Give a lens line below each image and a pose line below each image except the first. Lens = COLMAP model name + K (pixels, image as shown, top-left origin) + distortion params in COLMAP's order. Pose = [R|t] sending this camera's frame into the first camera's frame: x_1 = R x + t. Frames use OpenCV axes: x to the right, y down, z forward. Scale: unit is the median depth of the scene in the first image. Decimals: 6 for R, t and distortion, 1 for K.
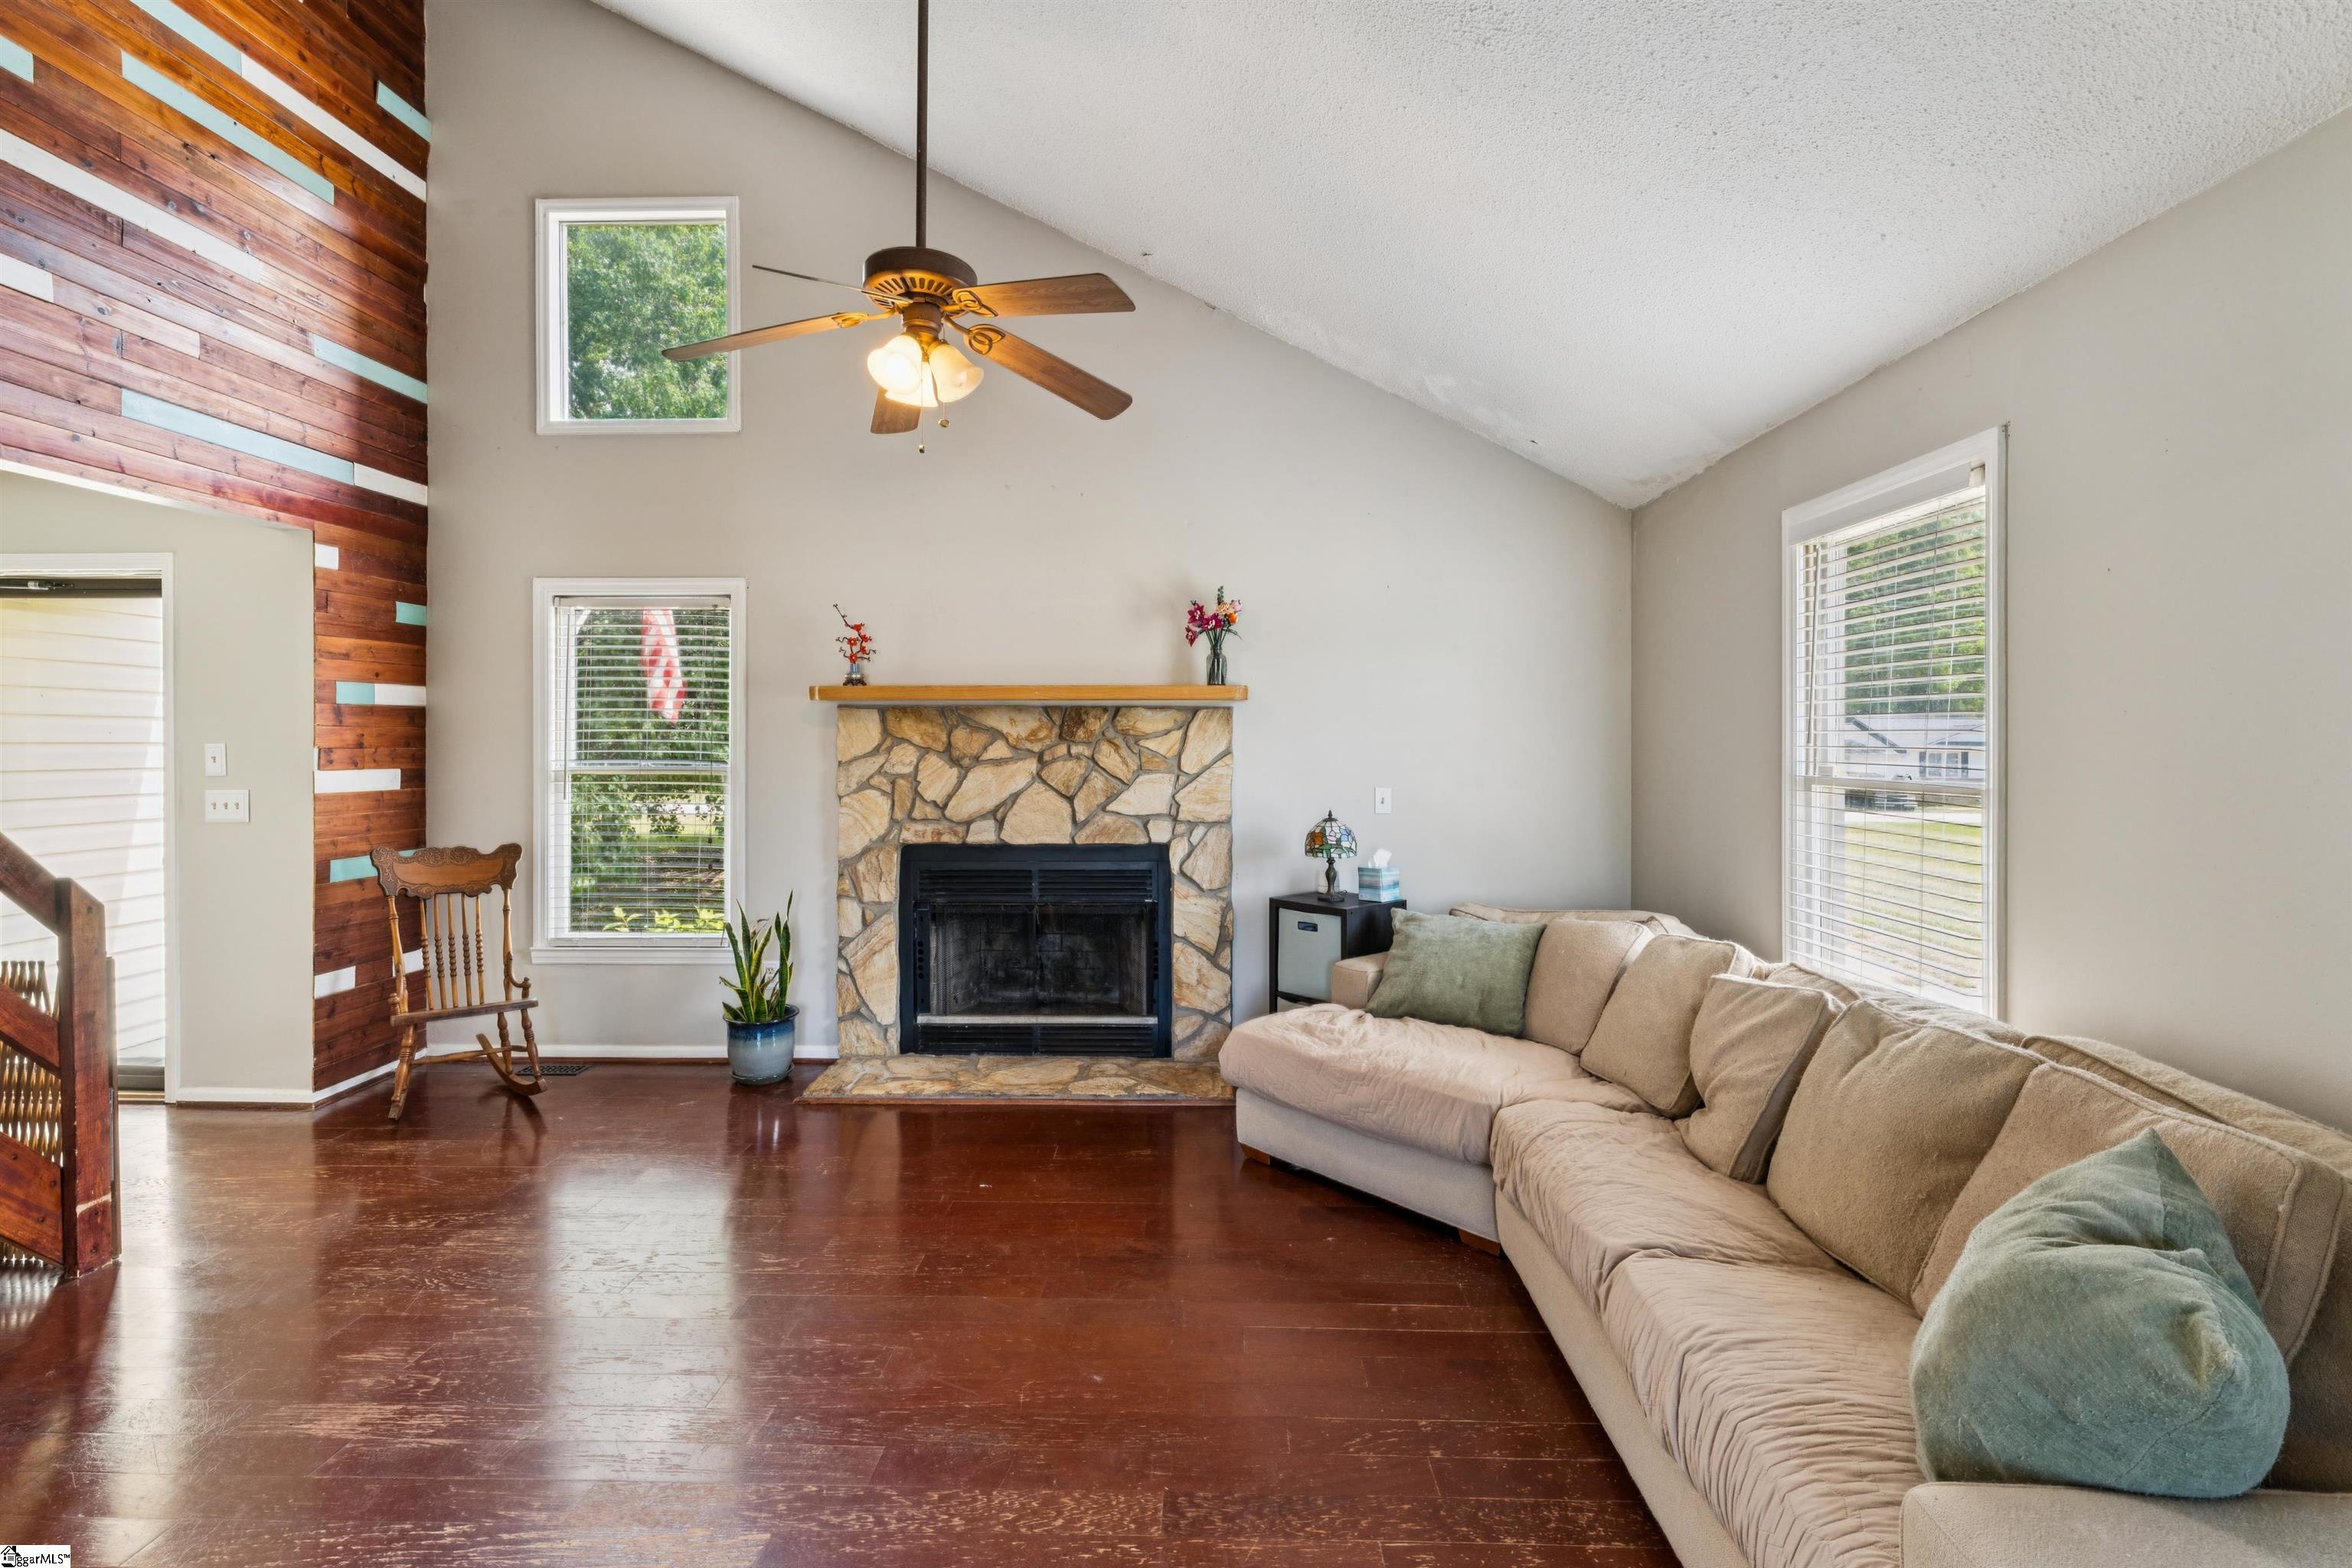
lens RADIAL K [[1078.2, 0, 1187.9], [0, 1078.2, 785.1], [0, 0, 1]] dist [-0.001039, -0.000608]
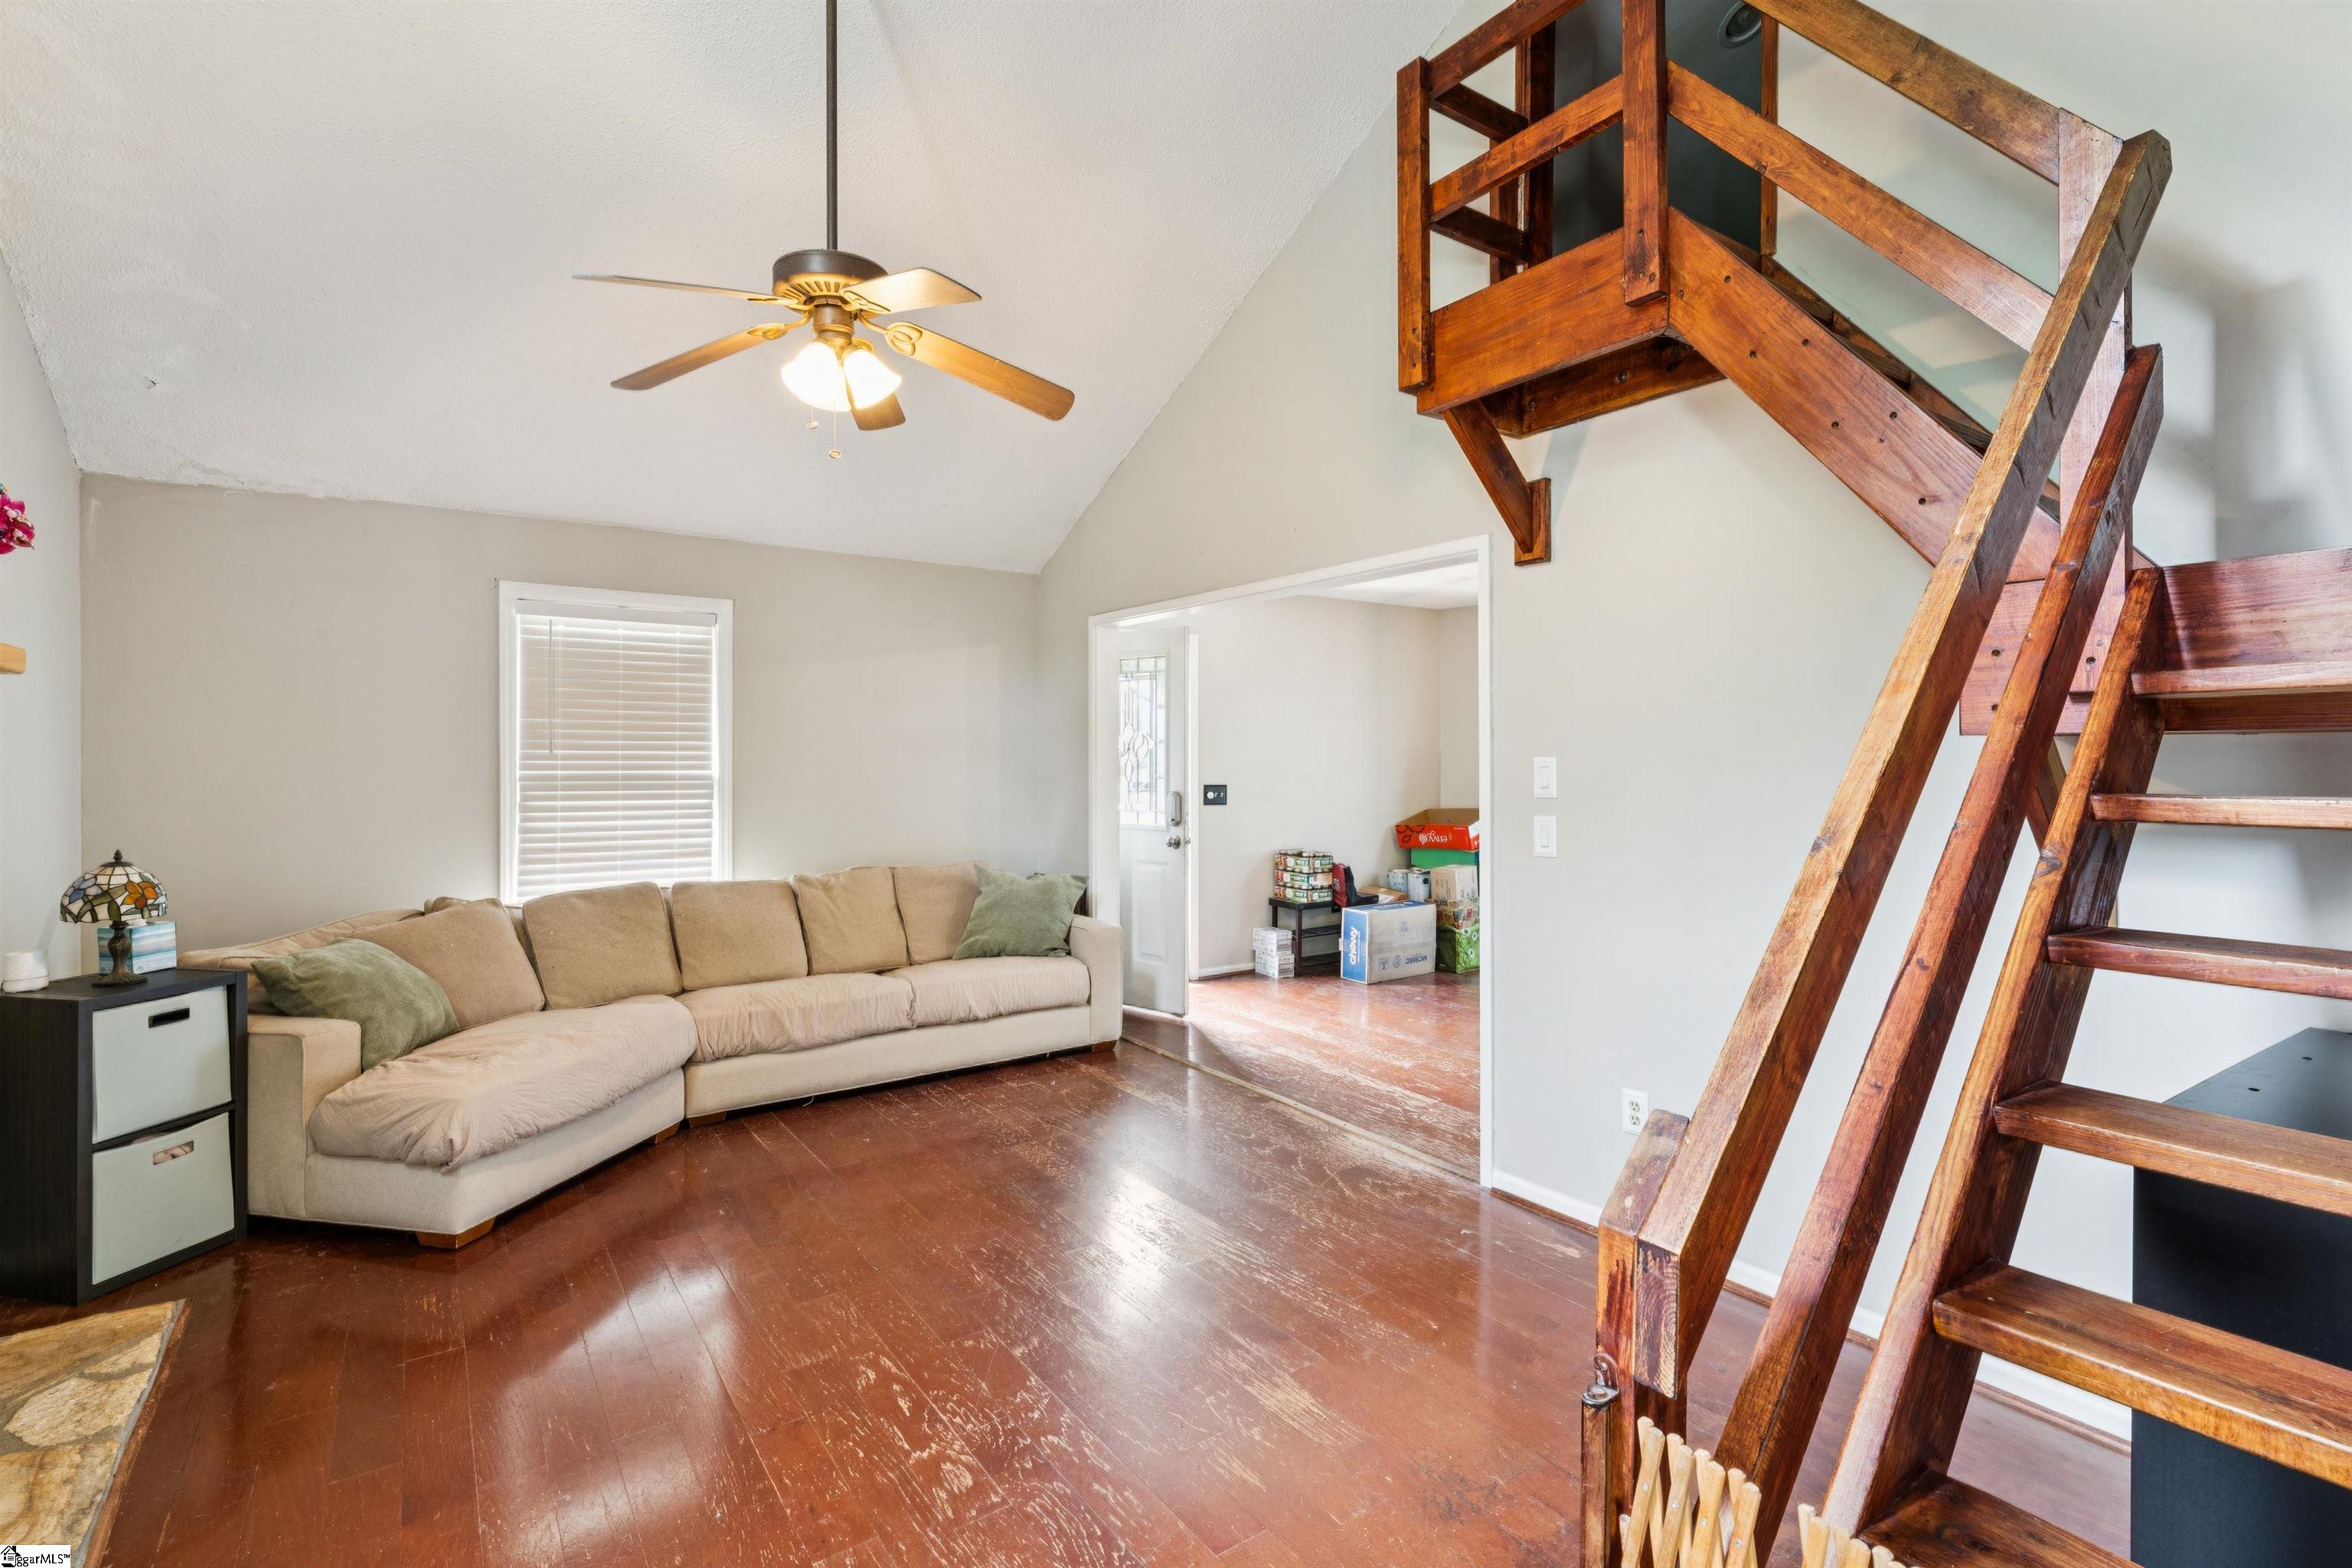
lens RADIAL K [[1078.2, 0, 1165.7], [0, 1078.2, 773.0], [0, 0, 1]] dist [-0.001039, -0.000608]
pose [[-0.584552, -0.006118, 0.811334, -0.750406], [0.029619, 0.999144, 0.028875, -0.023779], [-0.810816, 0.040910, -0.583870, 0.809034]]
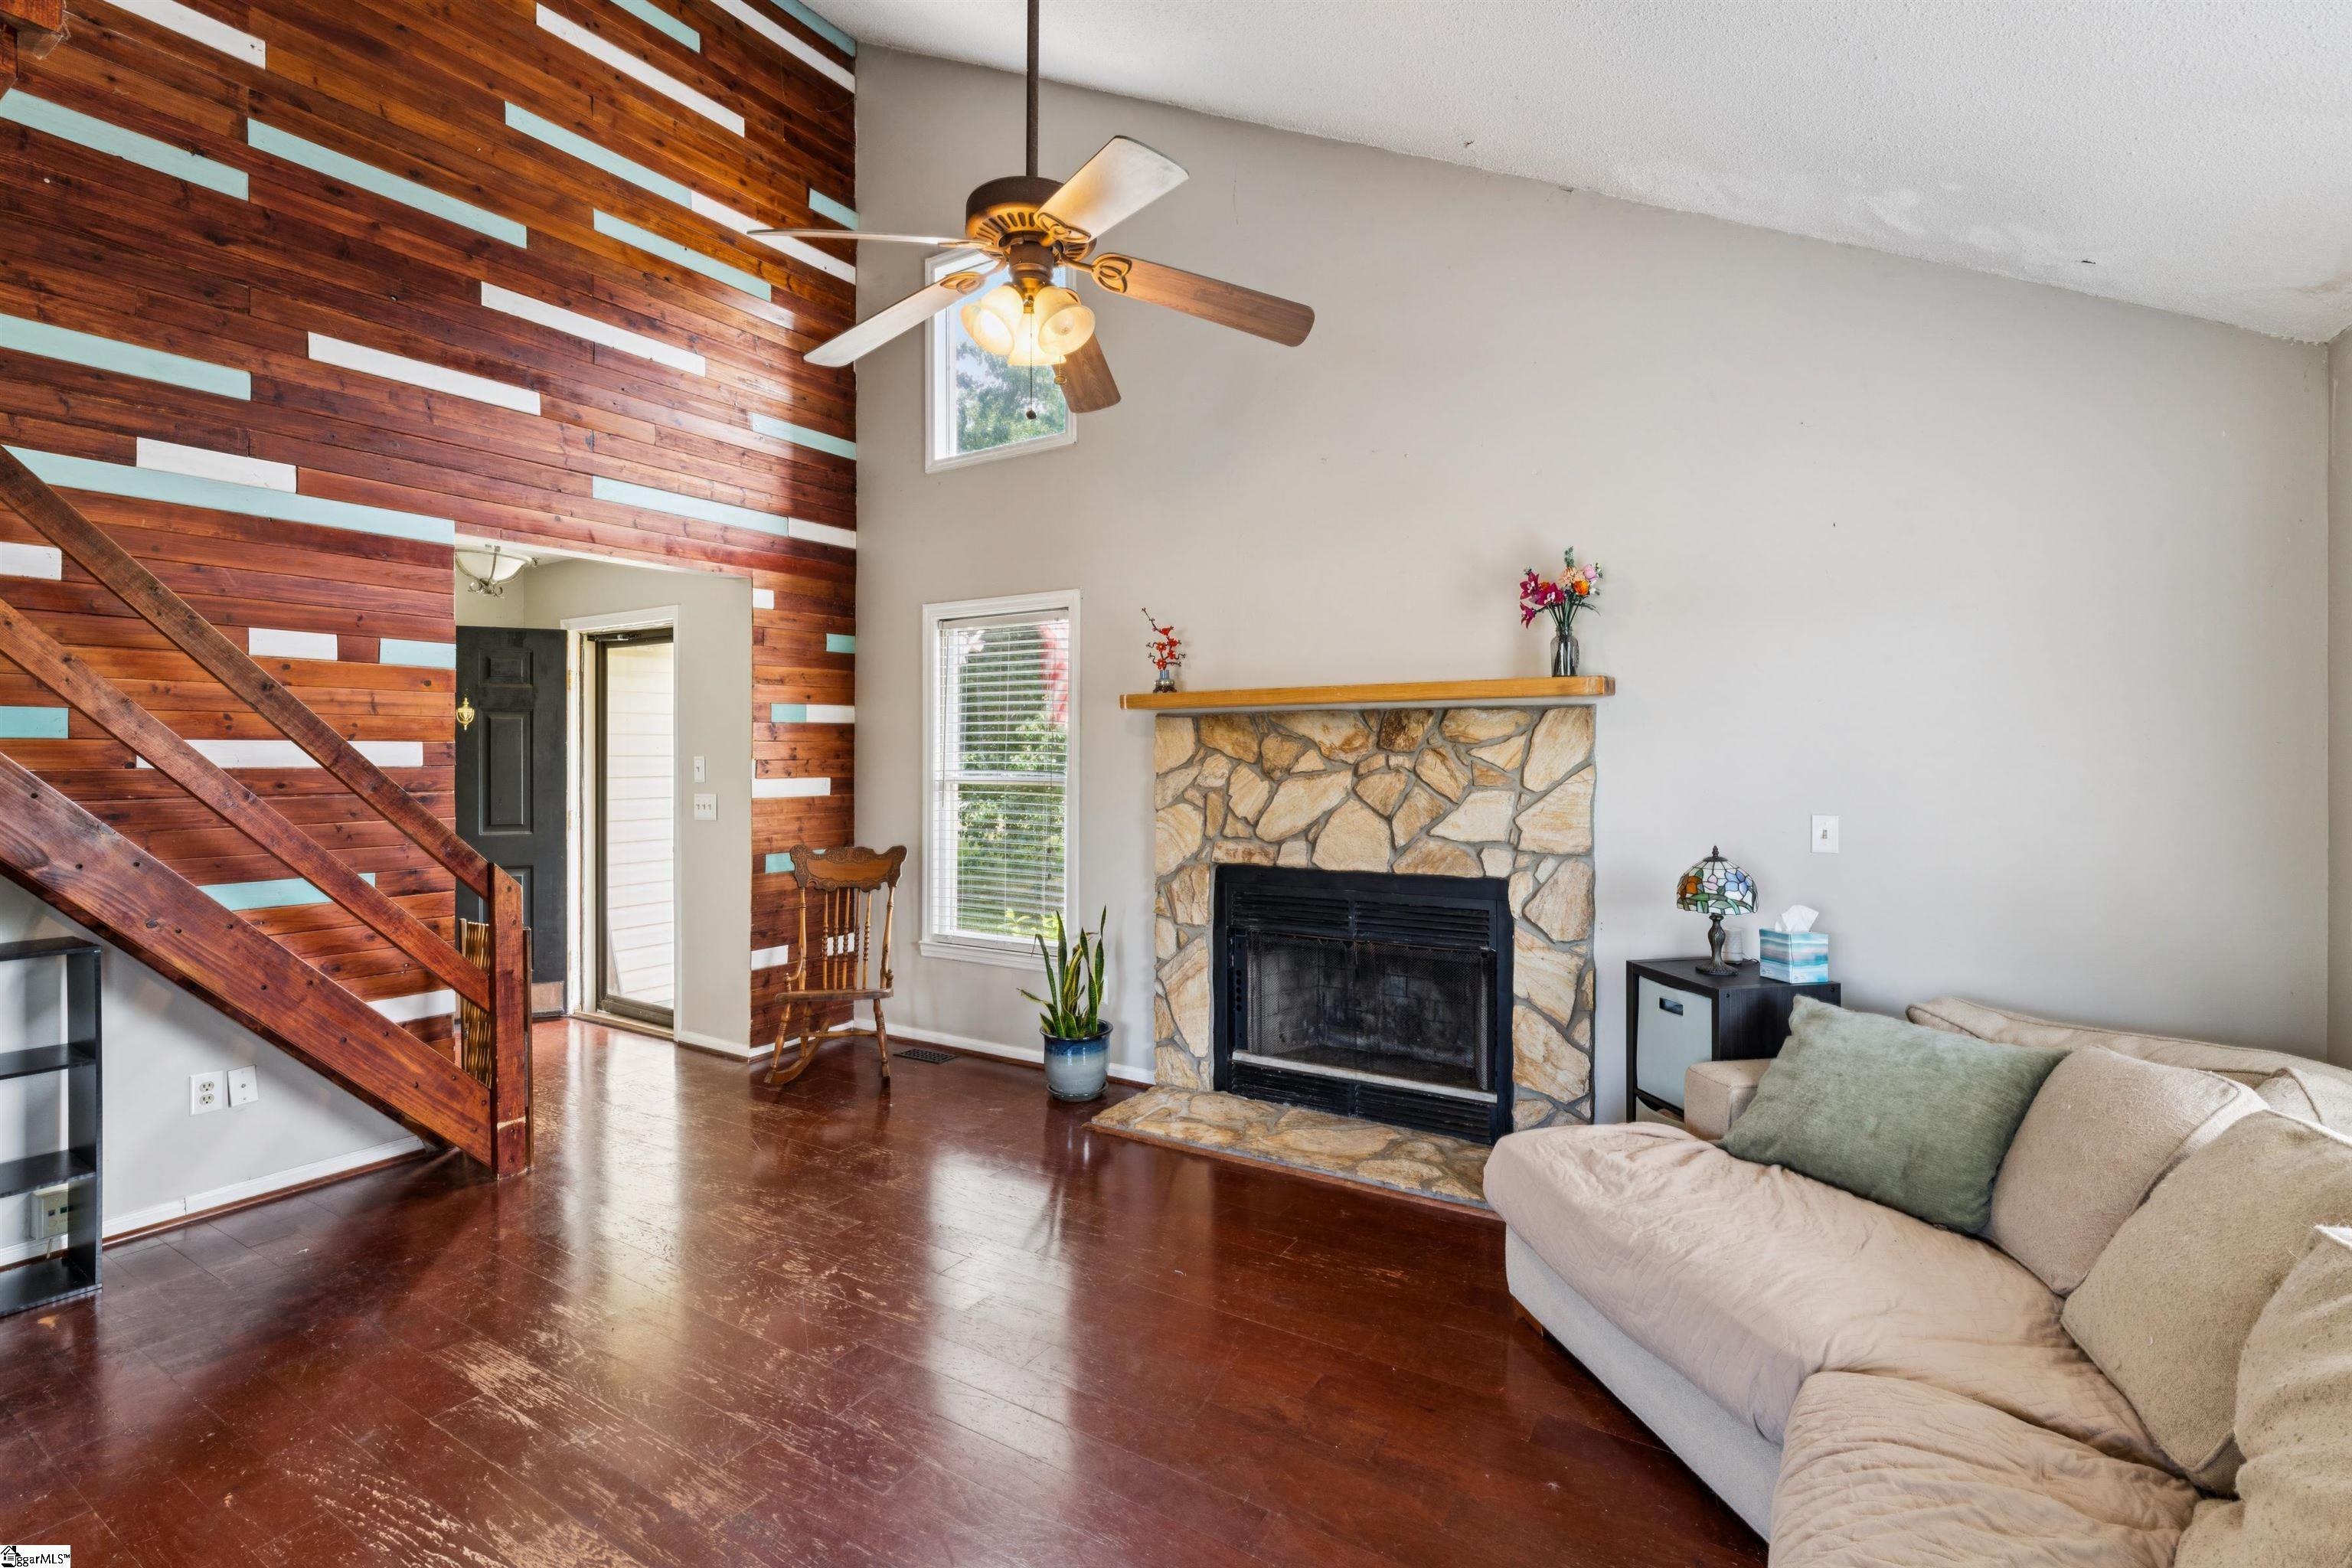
lens RADIAL K [[1078.2, 0, 1172.7], [0, 1078.2, 782.6], [0, 0, 1]] dist [-0.001039, -0.000608]
pose [[0.857826, 0.010039, -0.513842, 0.178718], [-0.015540, 0.999859, -0.006408, -0.007867], [0.513706, 0.013482, 0.857861, 0.192762]]
